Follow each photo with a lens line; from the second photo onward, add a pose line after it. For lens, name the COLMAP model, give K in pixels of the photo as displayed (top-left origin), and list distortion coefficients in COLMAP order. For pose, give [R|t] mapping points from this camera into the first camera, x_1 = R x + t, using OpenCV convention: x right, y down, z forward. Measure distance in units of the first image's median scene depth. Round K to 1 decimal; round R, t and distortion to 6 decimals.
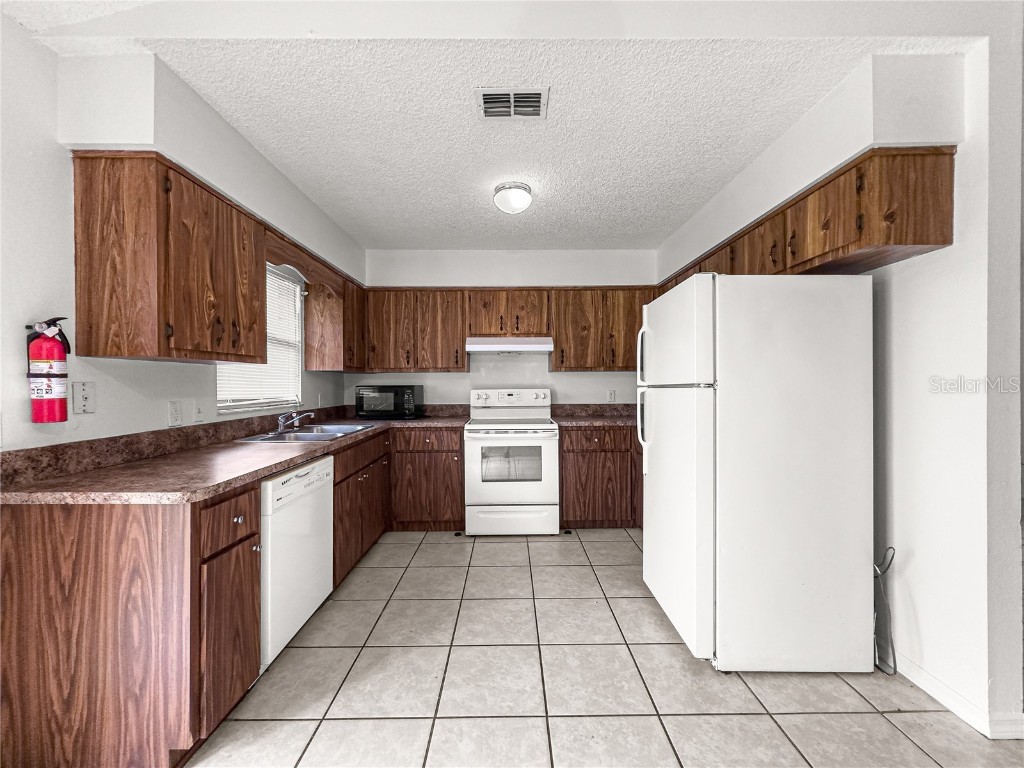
lens RADIAL K [[409.1, 0, 512.2], [0, 409.1, 385.3], [0, 0, 1]] dist [-0.004132, 0.000373]
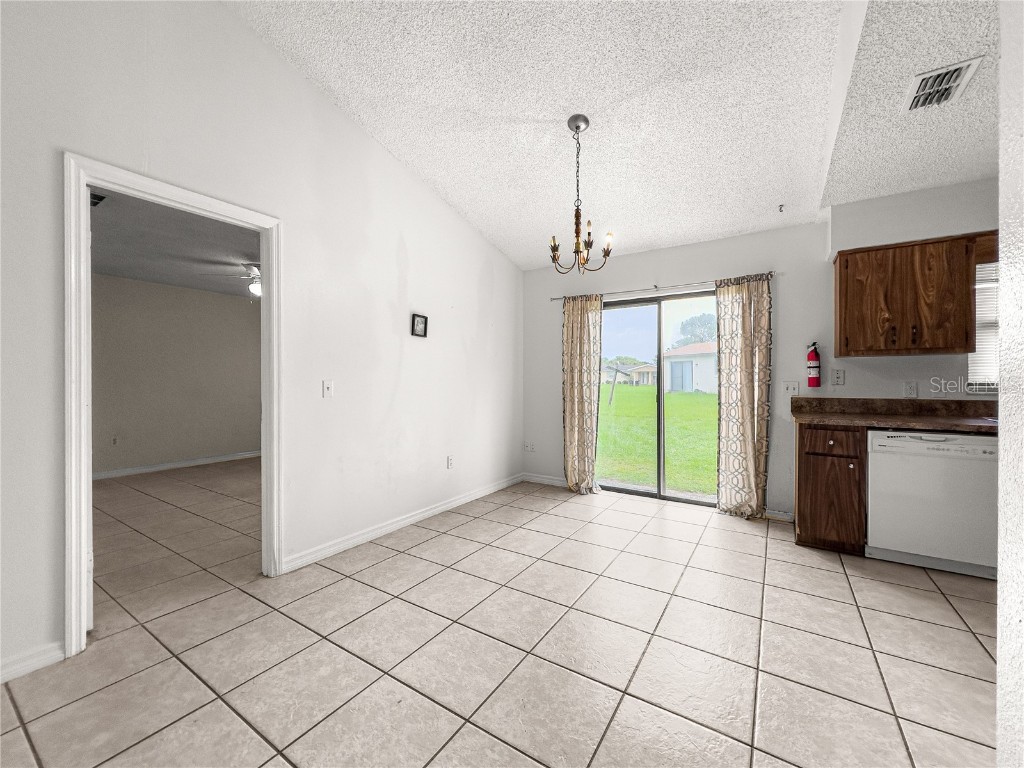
lens RADIAL K [[409.1, 0, 512.9], [0, 409.1, 380.9], [0, 0, 1]] dist [-0.004132, 0.000373]
pose [[-0.548532, 0.007523, -0.836096, 1.427455], [-0.002481, 0.999940, 0.010625, 0.027509], [0.836126, 0.007902, -0.548481, 0.681705]]
